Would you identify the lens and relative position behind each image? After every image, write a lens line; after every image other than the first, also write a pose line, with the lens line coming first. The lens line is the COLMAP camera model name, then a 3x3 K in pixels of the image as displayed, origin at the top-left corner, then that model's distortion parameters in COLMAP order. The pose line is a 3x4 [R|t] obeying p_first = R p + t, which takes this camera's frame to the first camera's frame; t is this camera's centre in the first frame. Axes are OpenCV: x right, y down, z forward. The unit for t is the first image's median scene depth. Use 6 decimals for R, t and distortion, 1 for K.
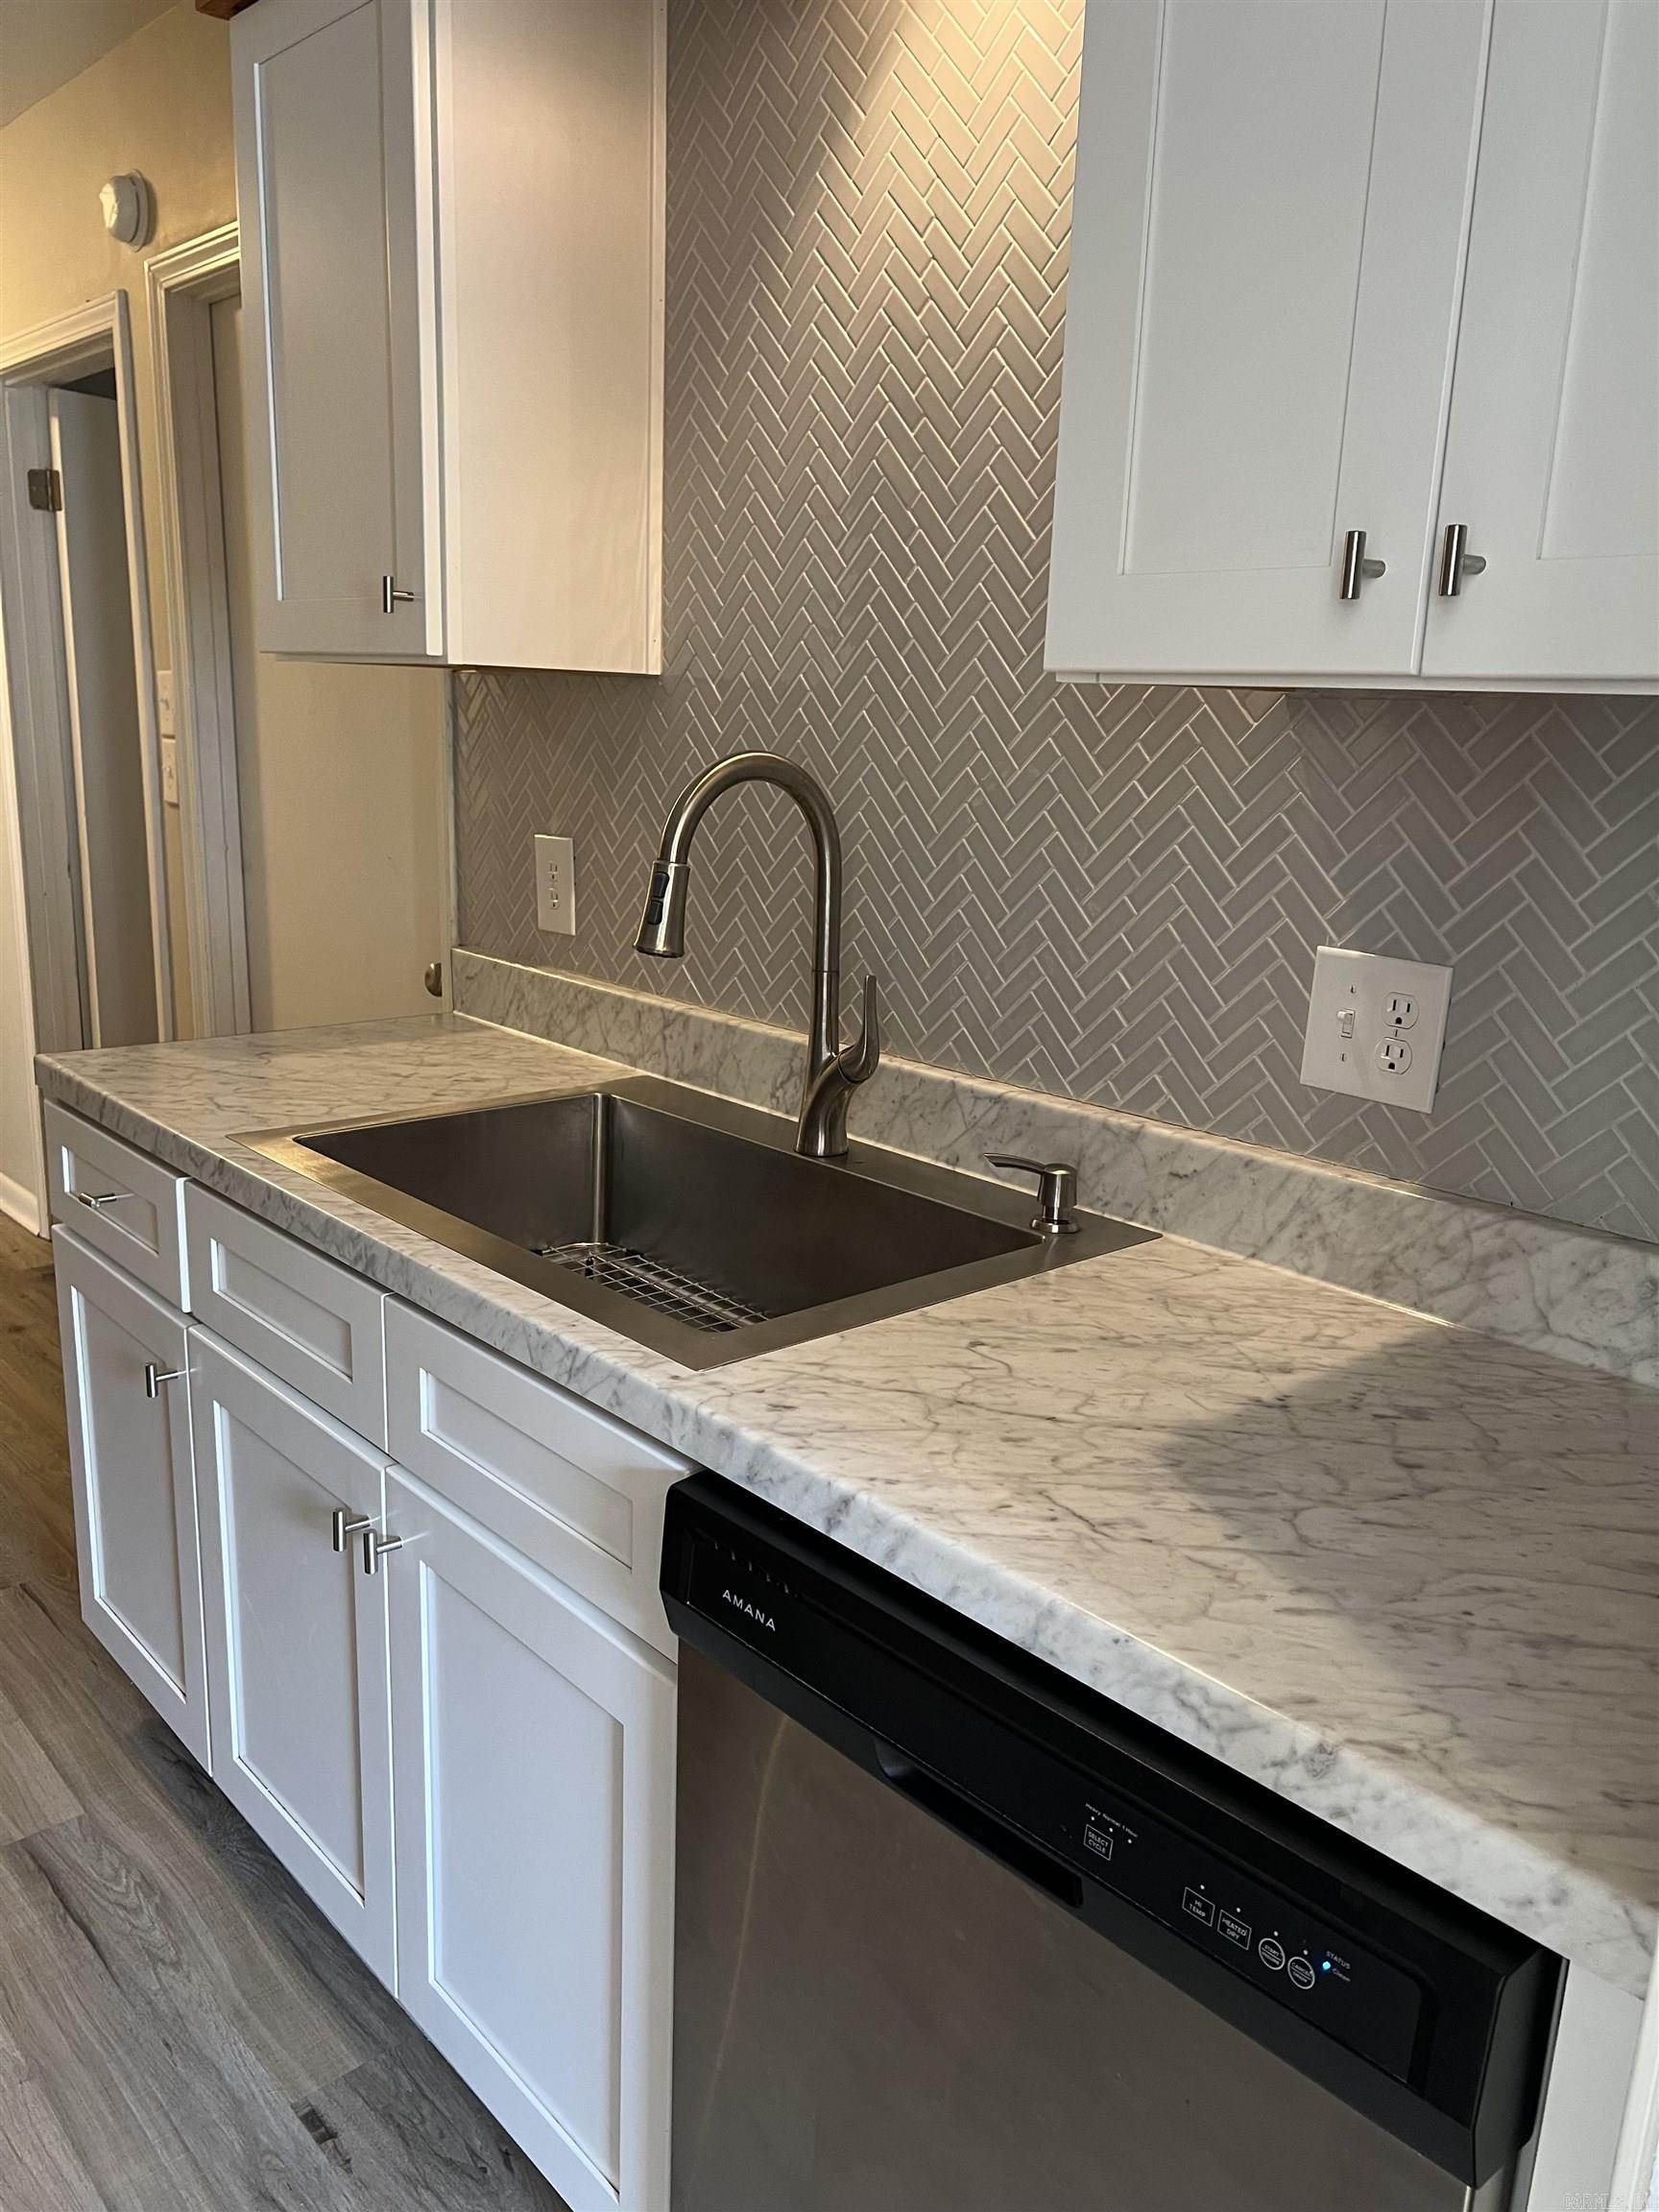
lens RADIAL K [[1657.5, 0, 836.8], [0, 1657.5, 1104.0], [0, 0, 1]] dist [0.065014, -0.077470]
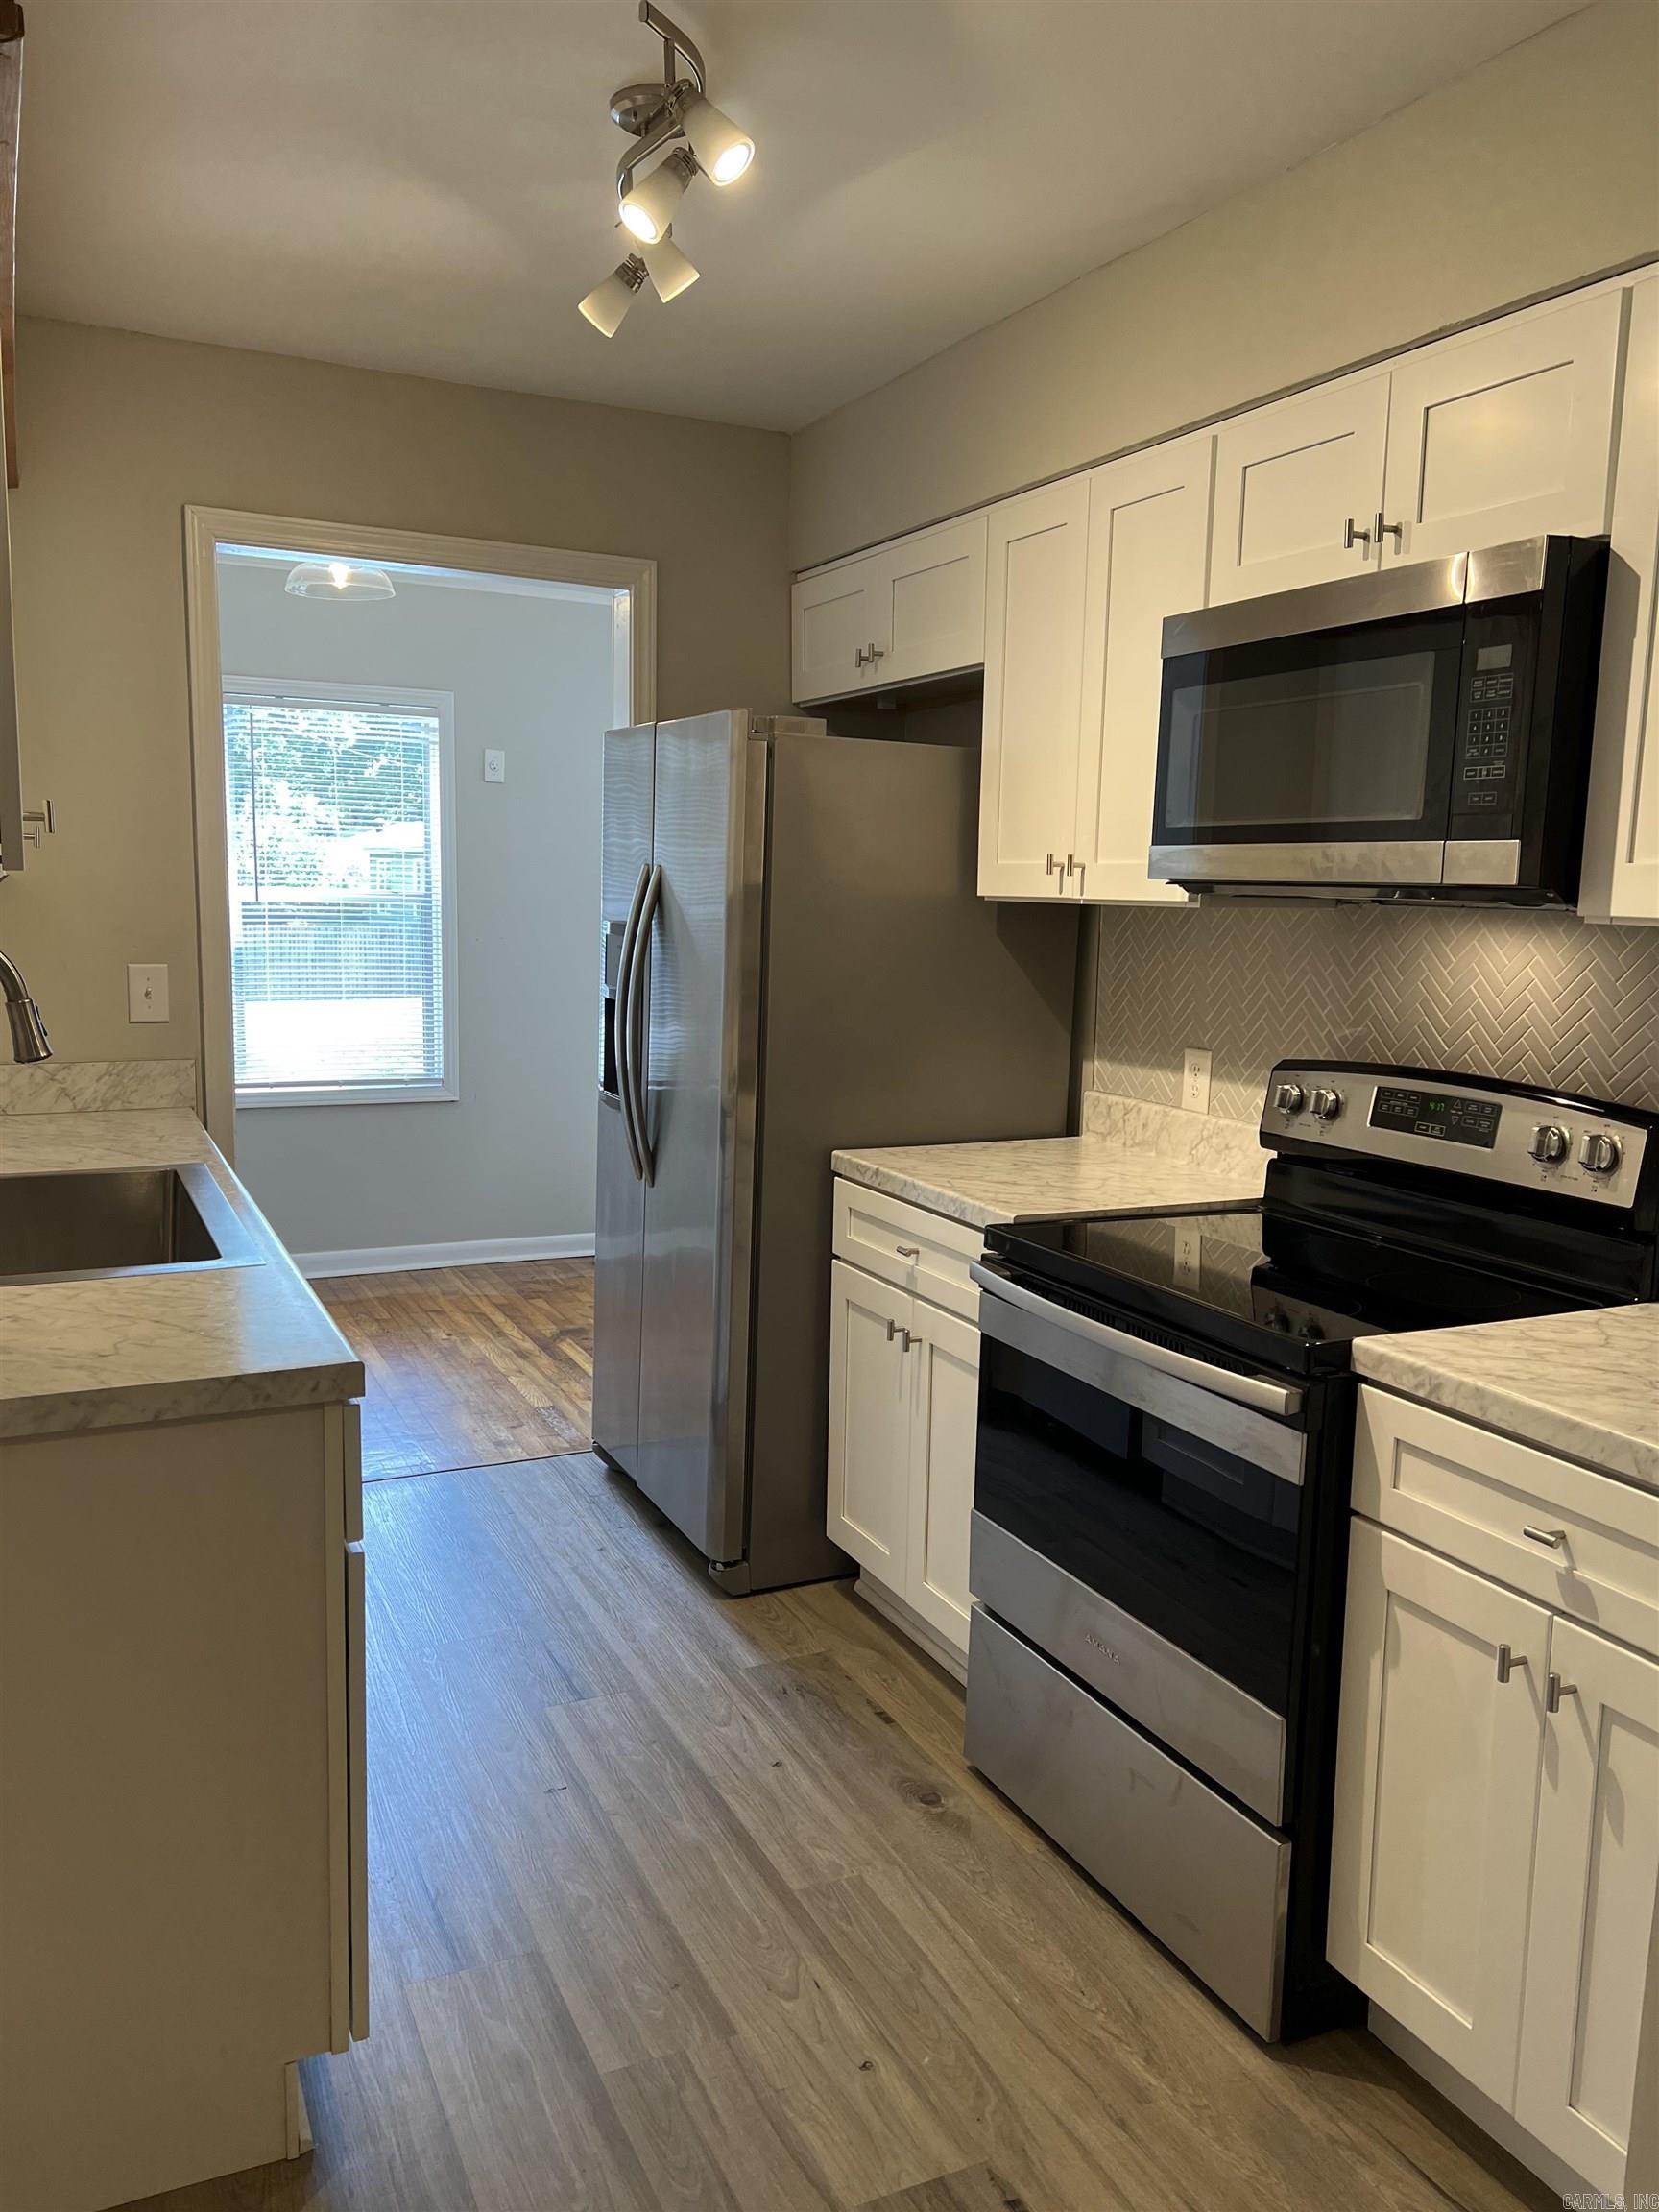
lens RADIAL K [[1650.4, 0, 831.7], [0, 1650.4, 1114.3], [0, 0, 1]] dist [0.053253, -0.051637]
pose [[-0.957881, -0.094939, 0.271019, -1.286015], [0.011154, 0.930757, 0.365469, -0.623096], [-0.286950, 0.353098, -0.890495, 2.290182]]
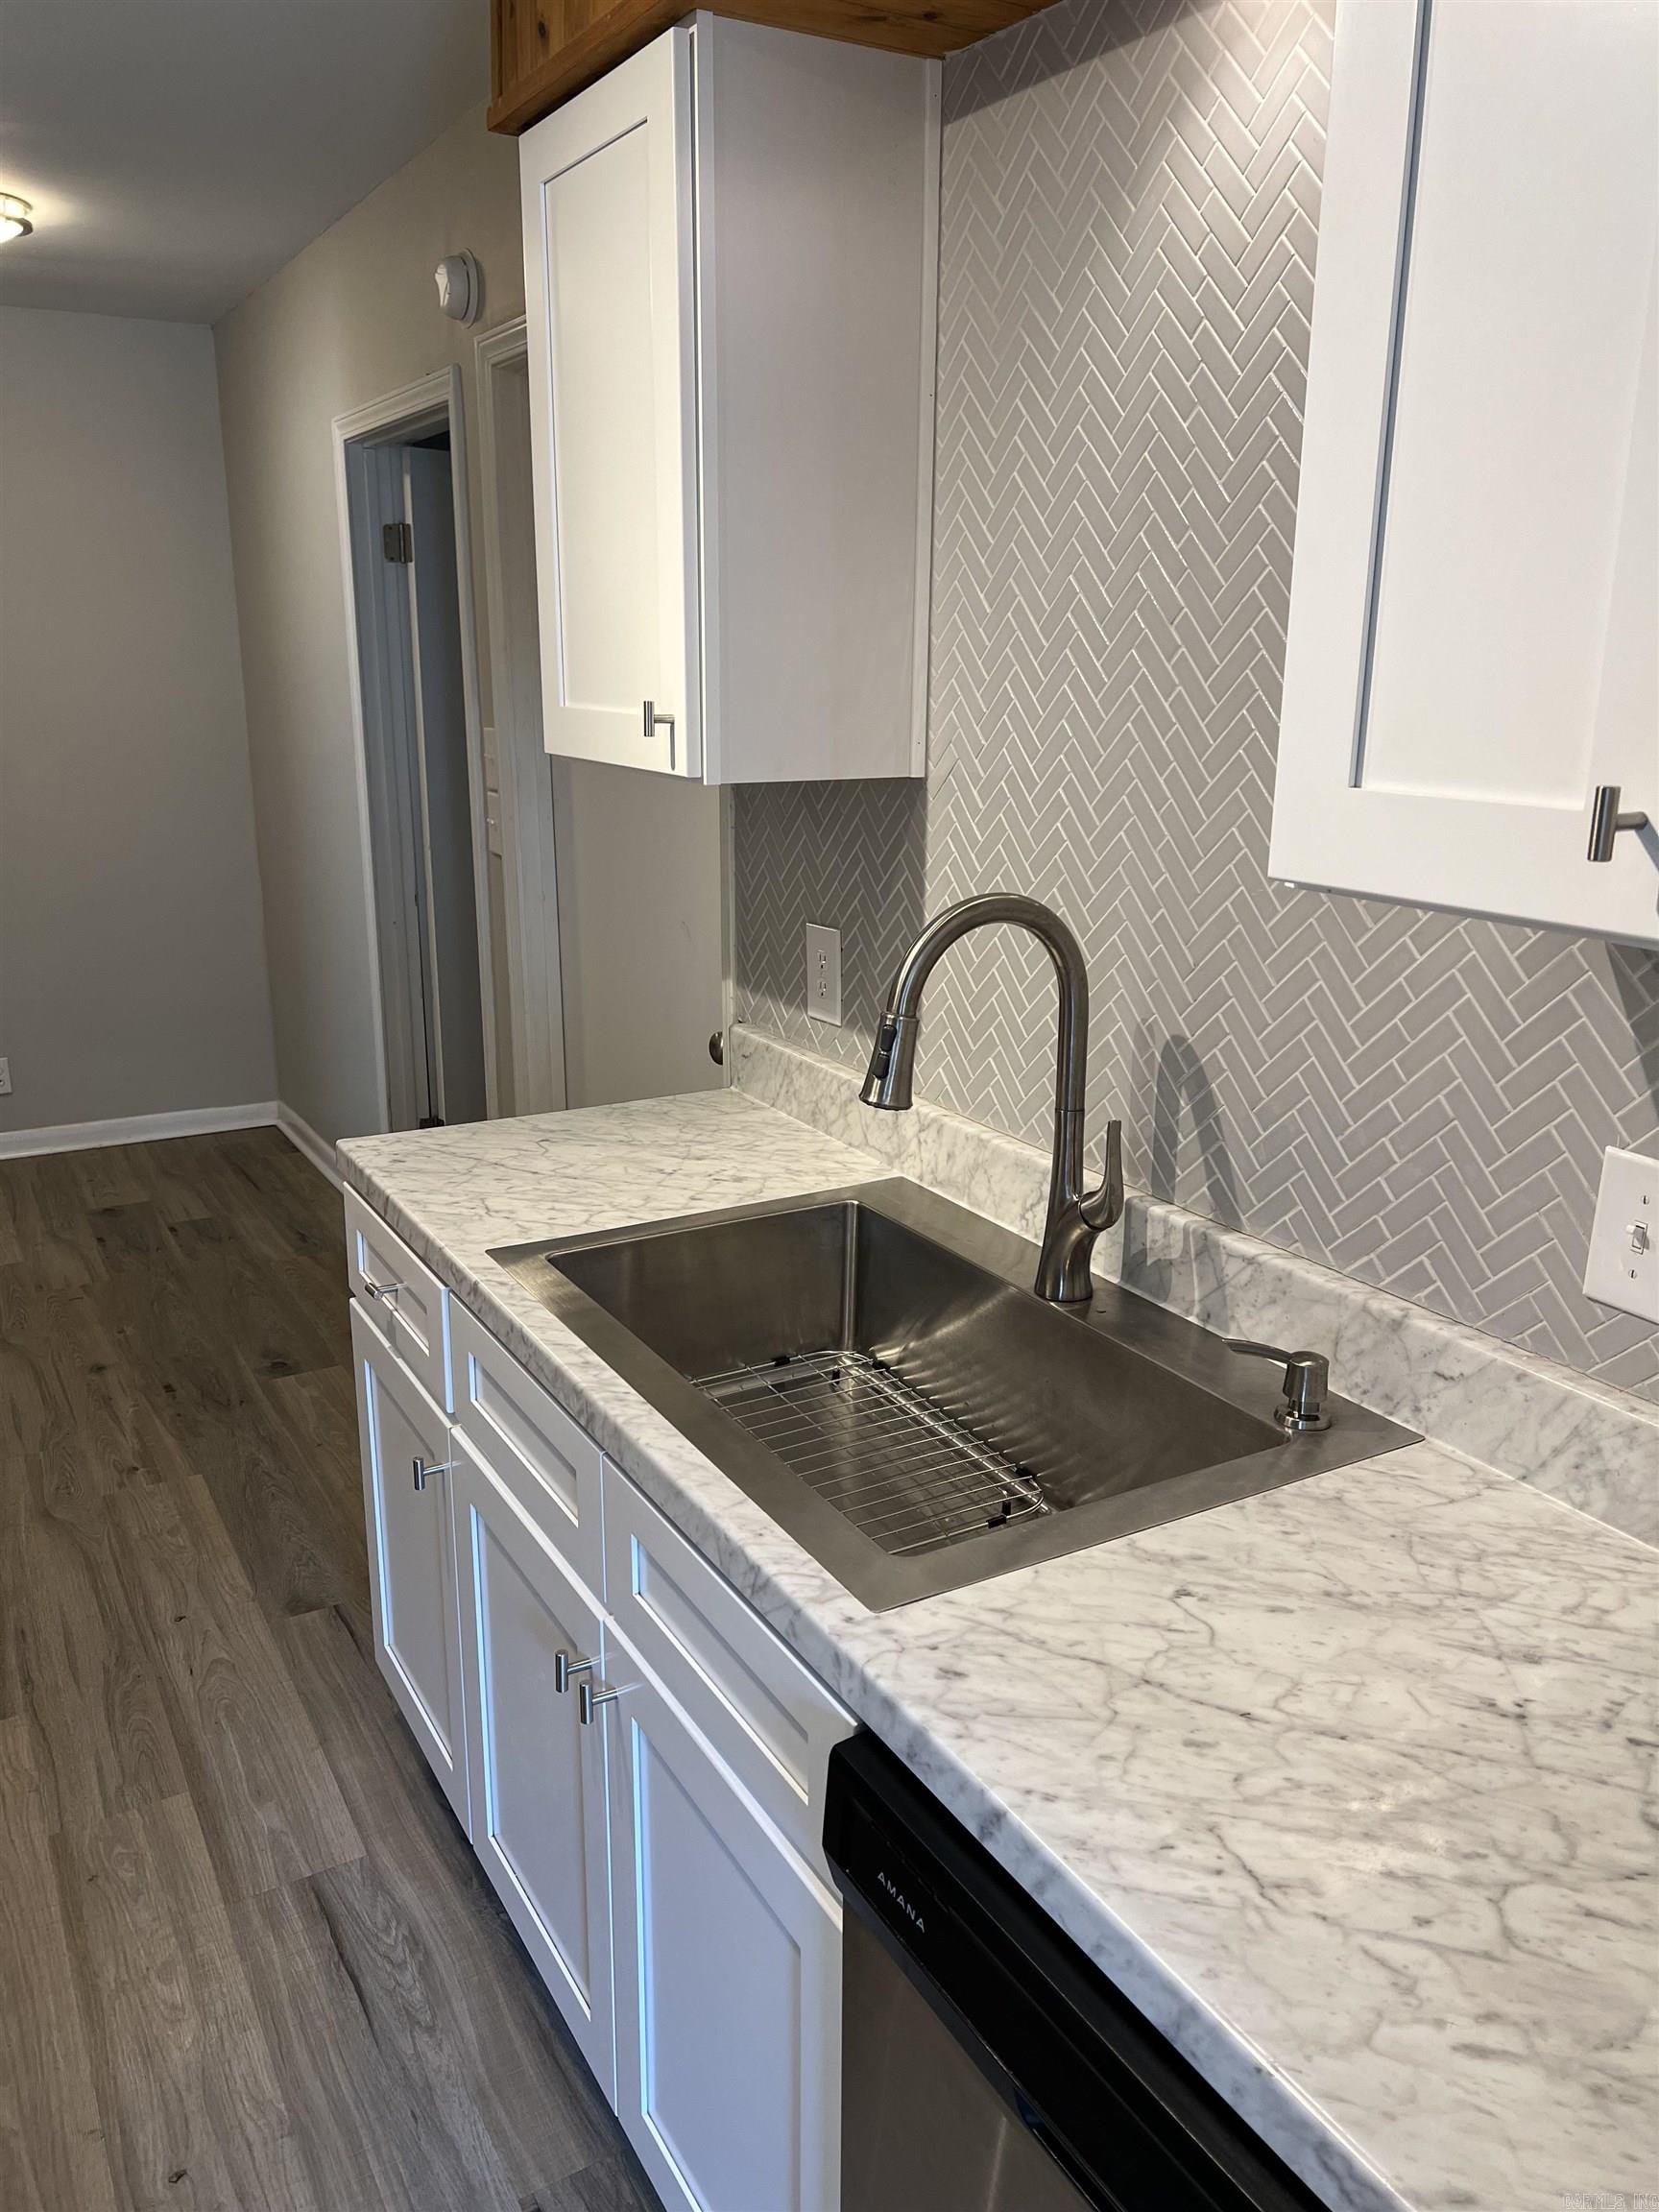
lens RADIAL K [[1656.4, 0, 832.9], [0, 1656.4, 1099.6], [0, 0, 1]] dist [0.061555, -0.070770]
pose [[0.977792, 0.027995, -0.207700, 0.067624], [-0.022889, 0.999375, 0.026943, -0.128138], [0.208324, -0.021591, 0.977822, 0.046514]]
